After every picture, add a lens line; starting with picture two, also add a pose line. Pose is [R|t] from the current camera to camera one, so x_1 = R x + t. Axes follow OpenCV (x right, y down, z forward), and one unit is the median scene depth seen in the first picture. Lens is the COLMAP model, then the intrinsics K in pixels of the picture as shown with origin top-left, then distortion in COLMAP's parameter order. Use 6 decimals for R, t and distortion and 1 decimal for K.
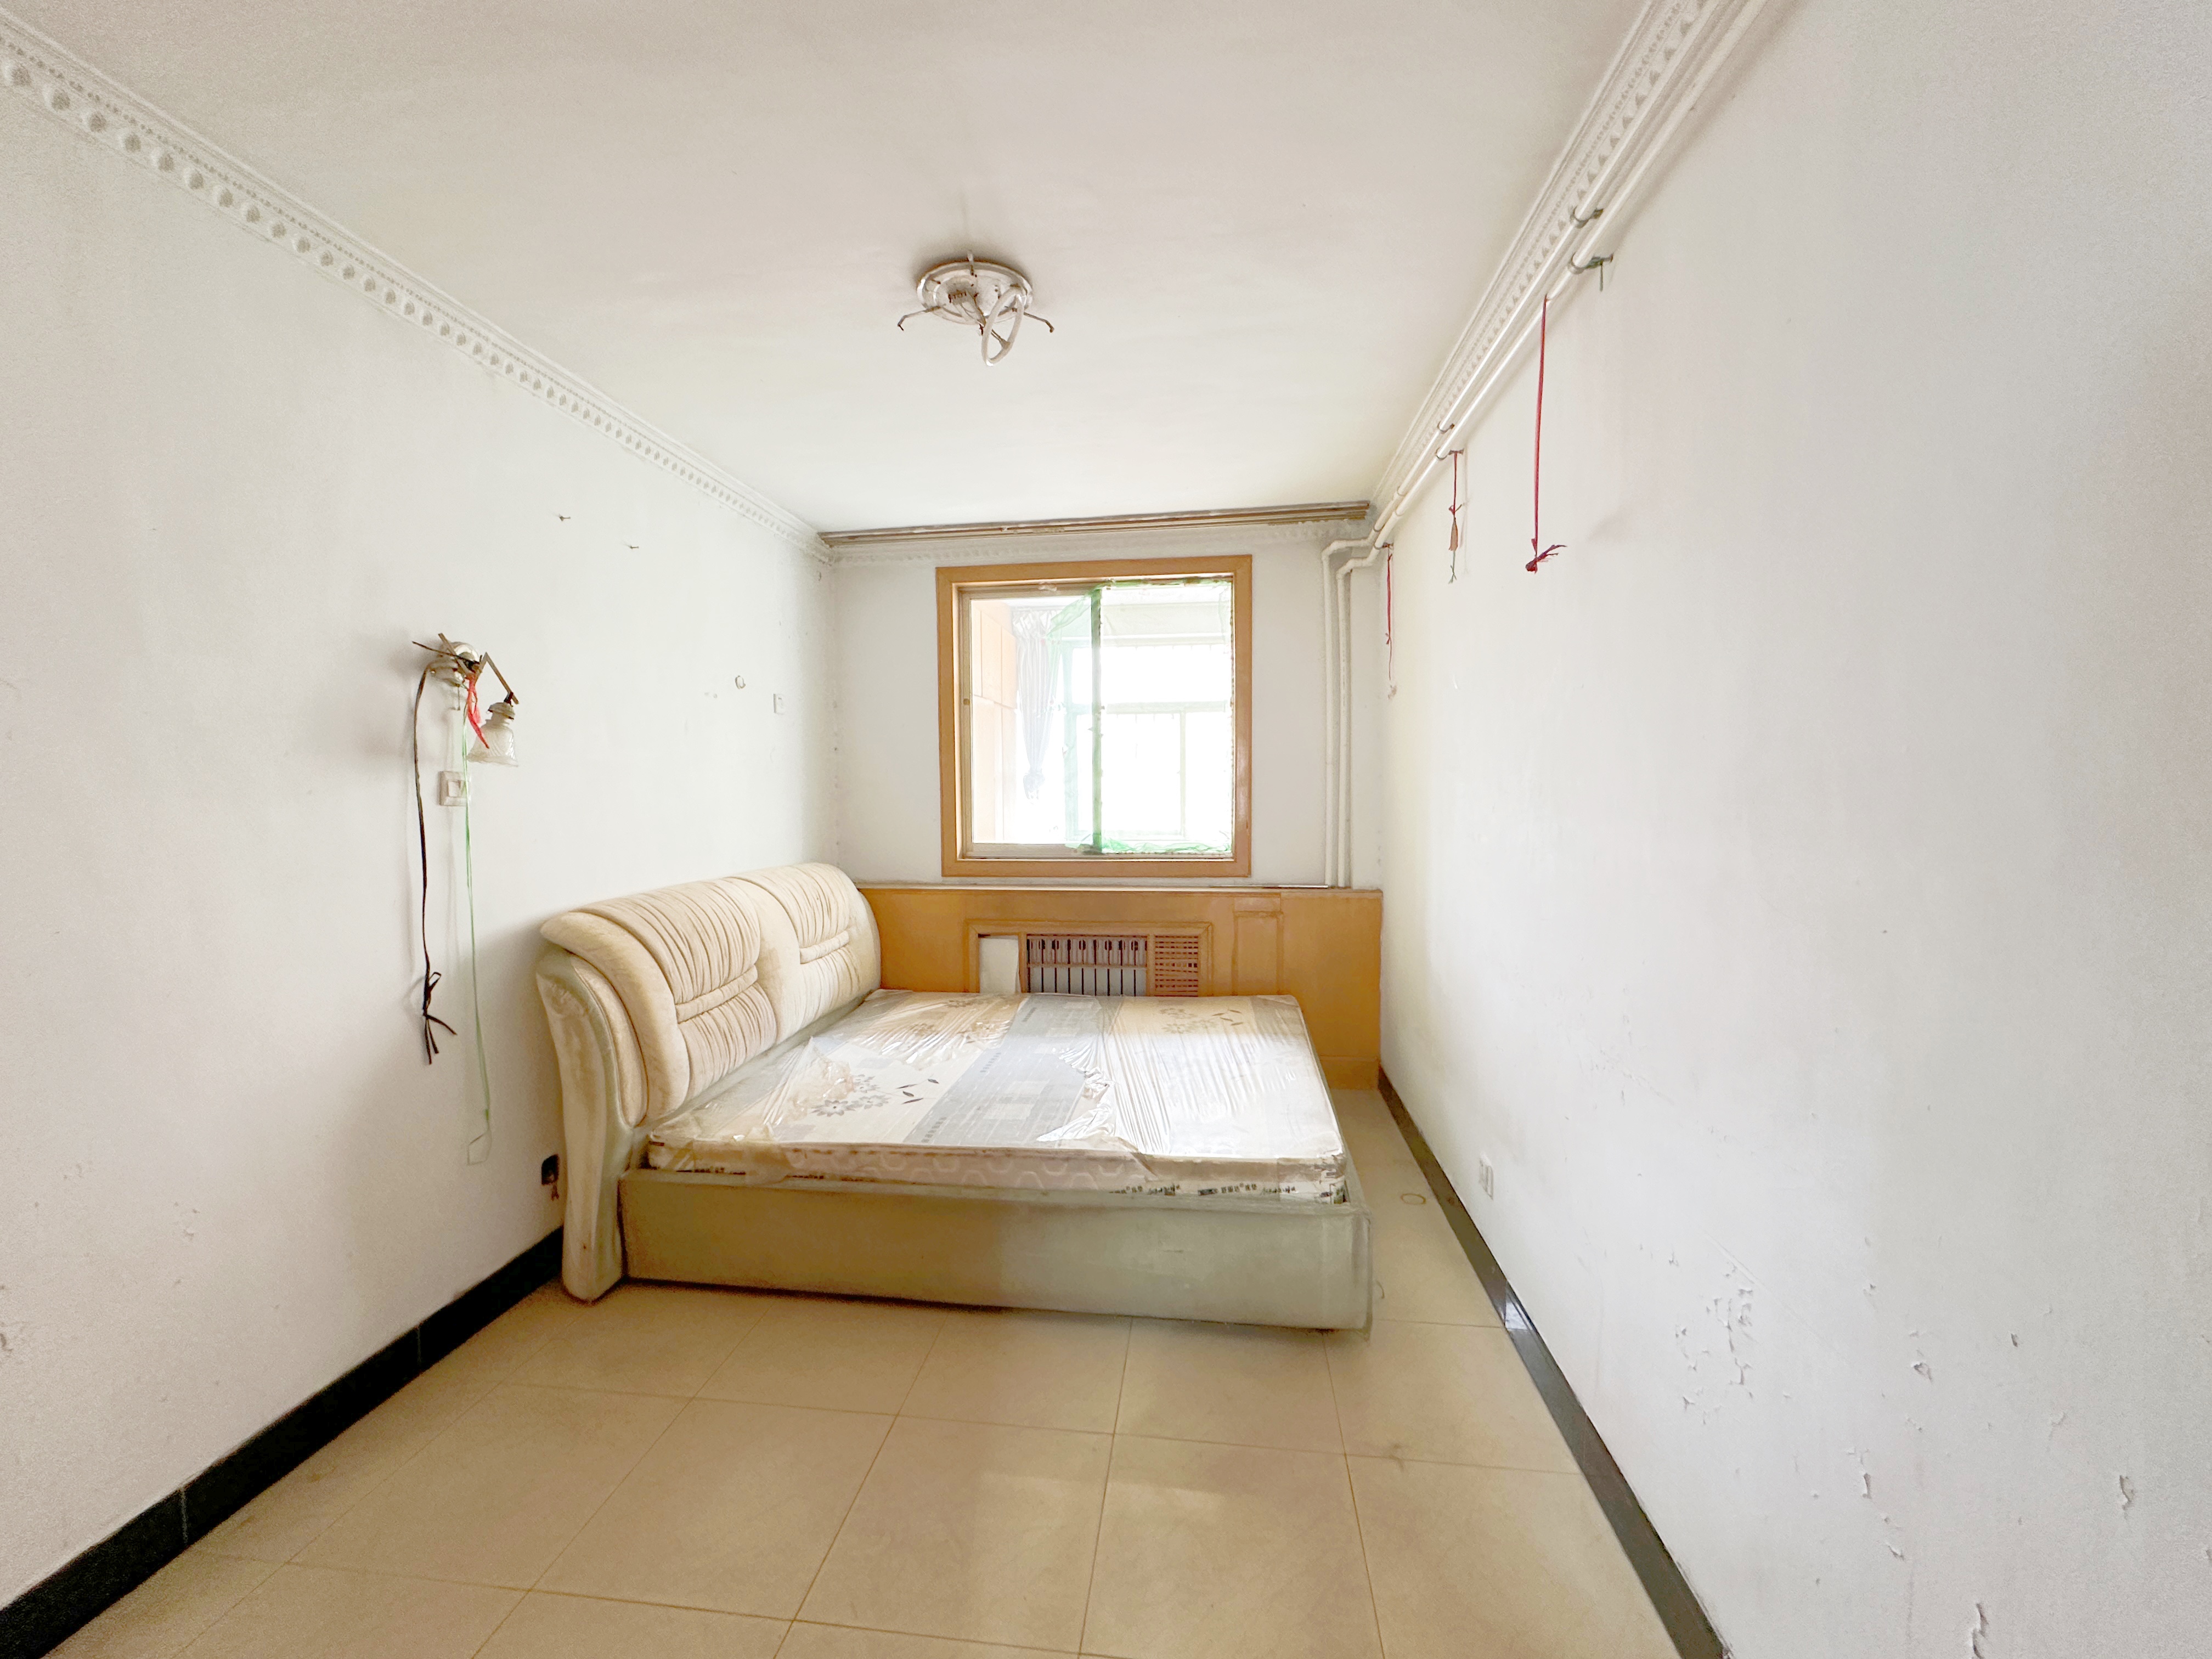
lens RADIAL K [[887.4, 0, 1103.5], [0, 887.4, 835.0], [0, 0, 1]] dist [0.004263, 0.000140]
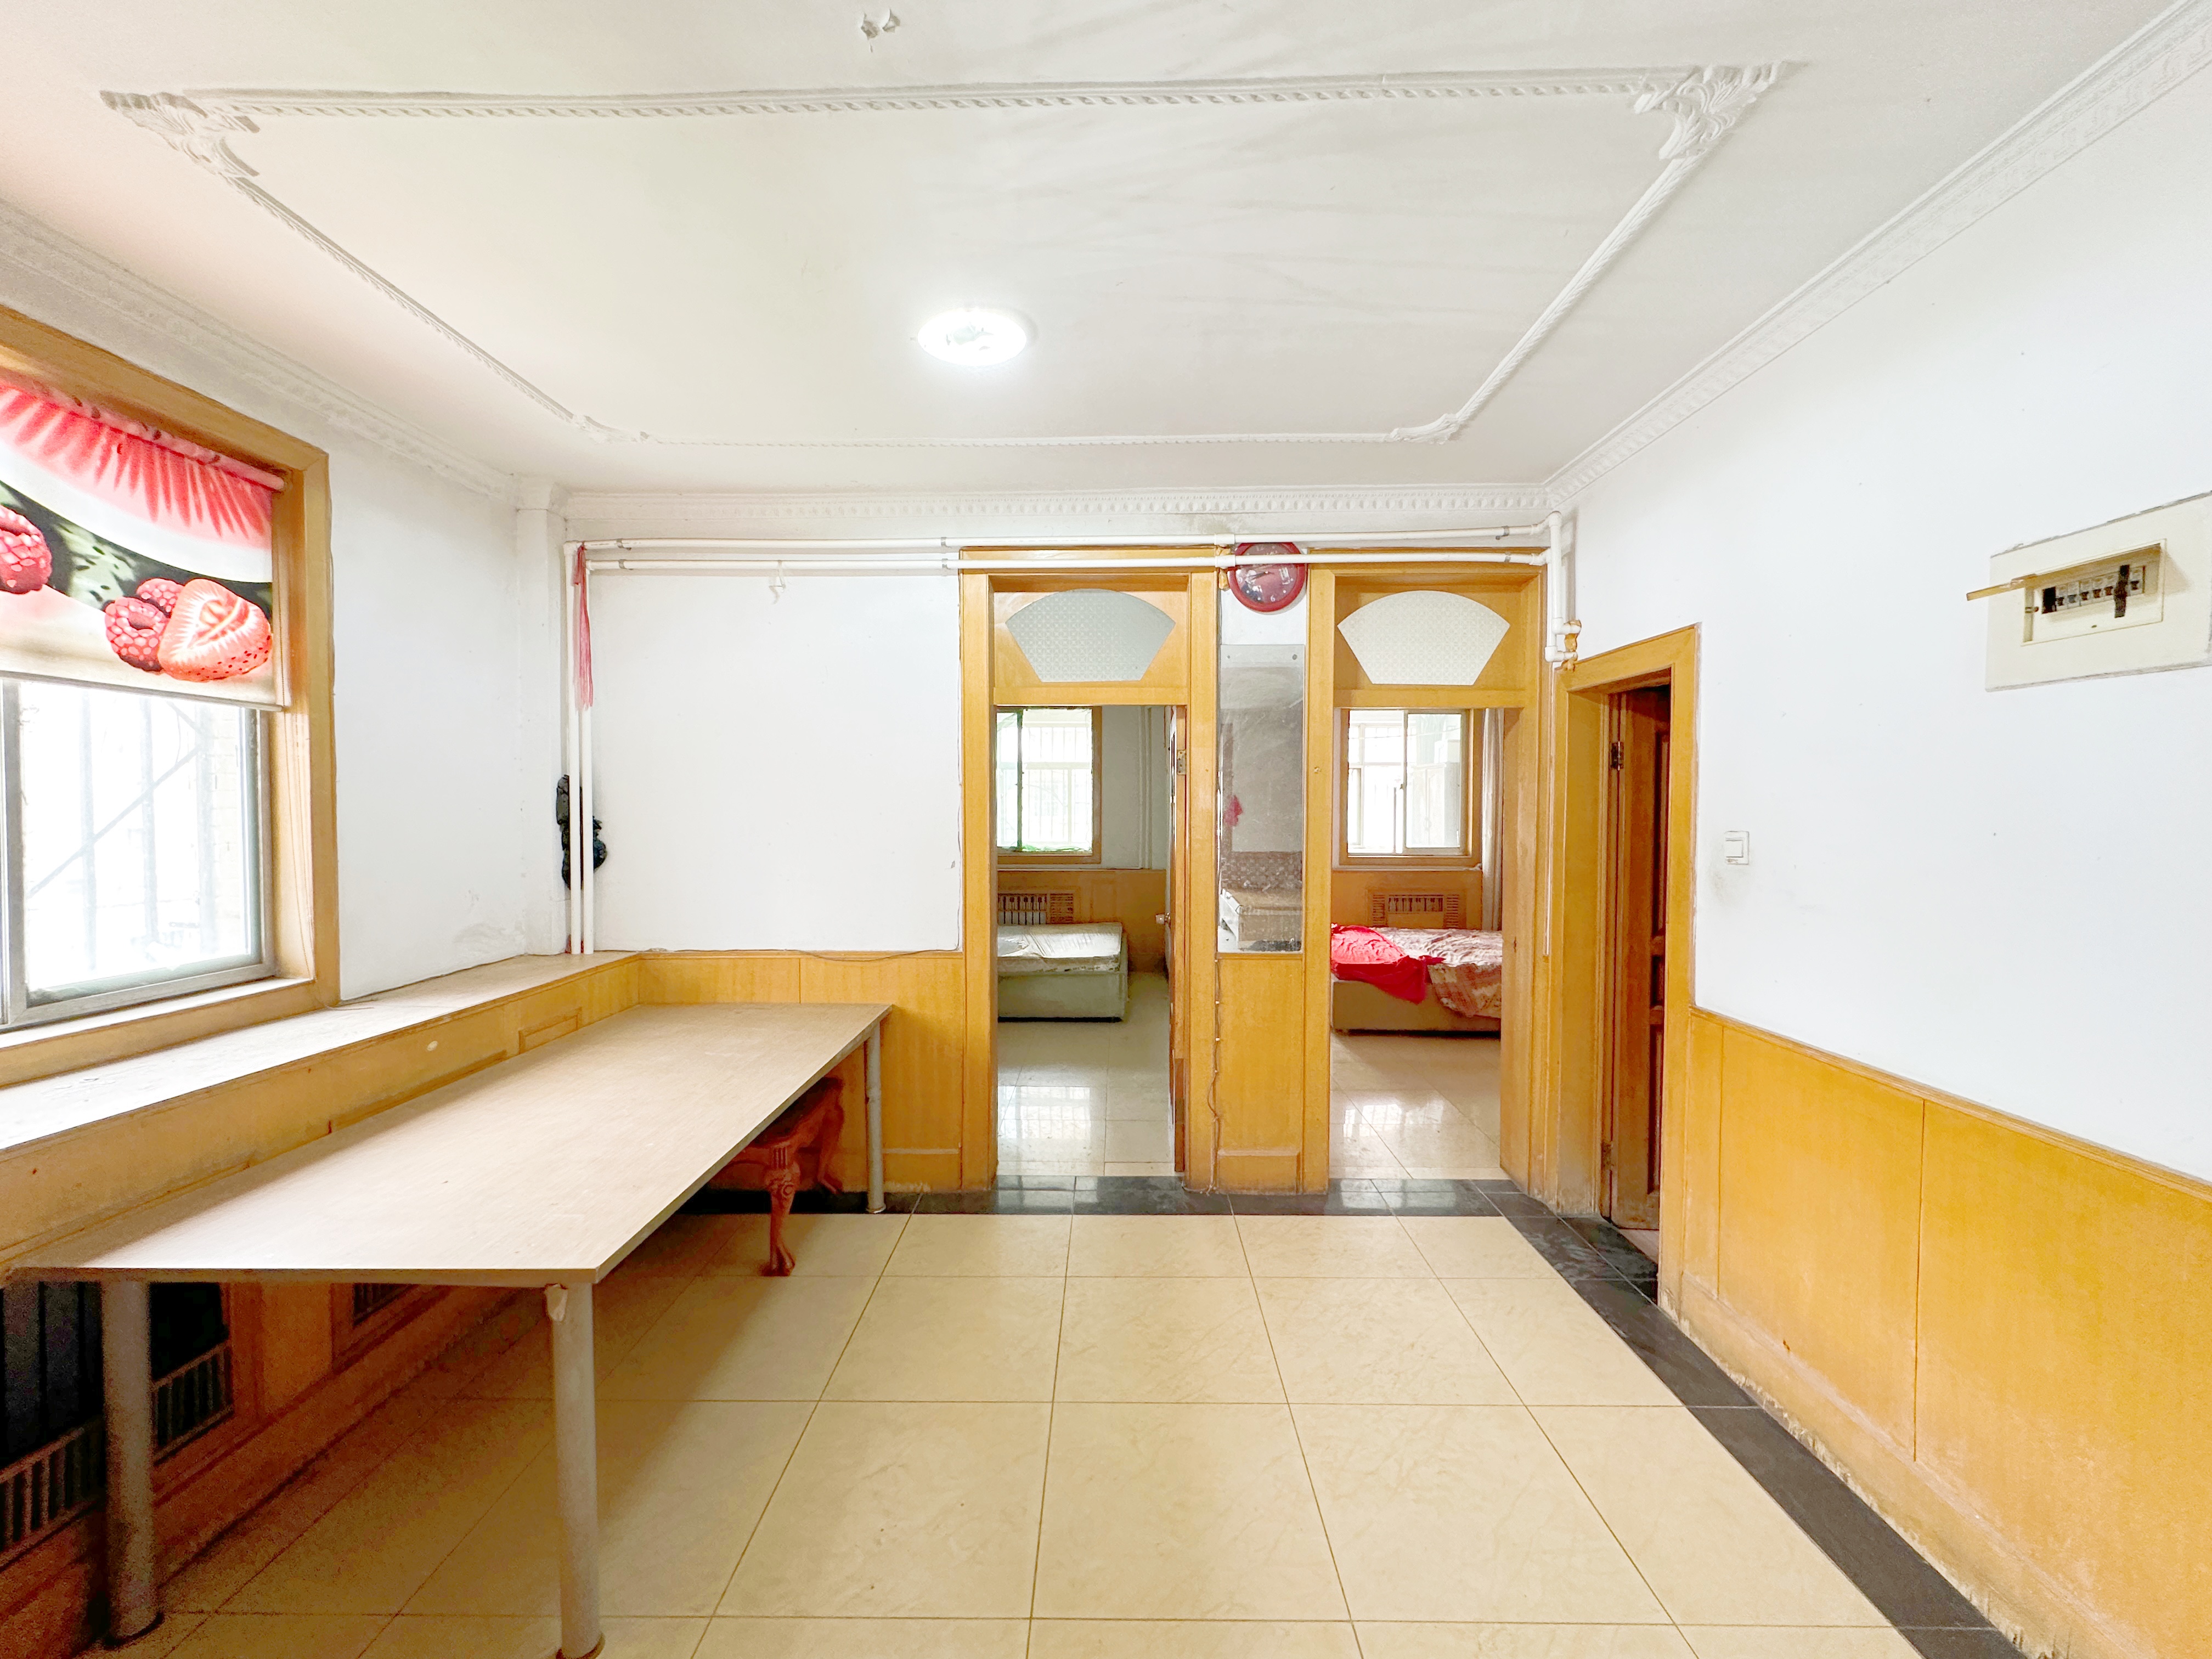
lens RADIAL K [[887.4, 0, 1103.4], [0, 887.4, 828.0], [0, 0, 1]] dist [0.004263, 0.000140]
pose [[0.993841, 0.008002, 0.110522, -0.040655], [-0.004430, 0.999461, -0.032529, 0.033486], [-0.110723, 0.031839, 0.993341, -0.916787]]
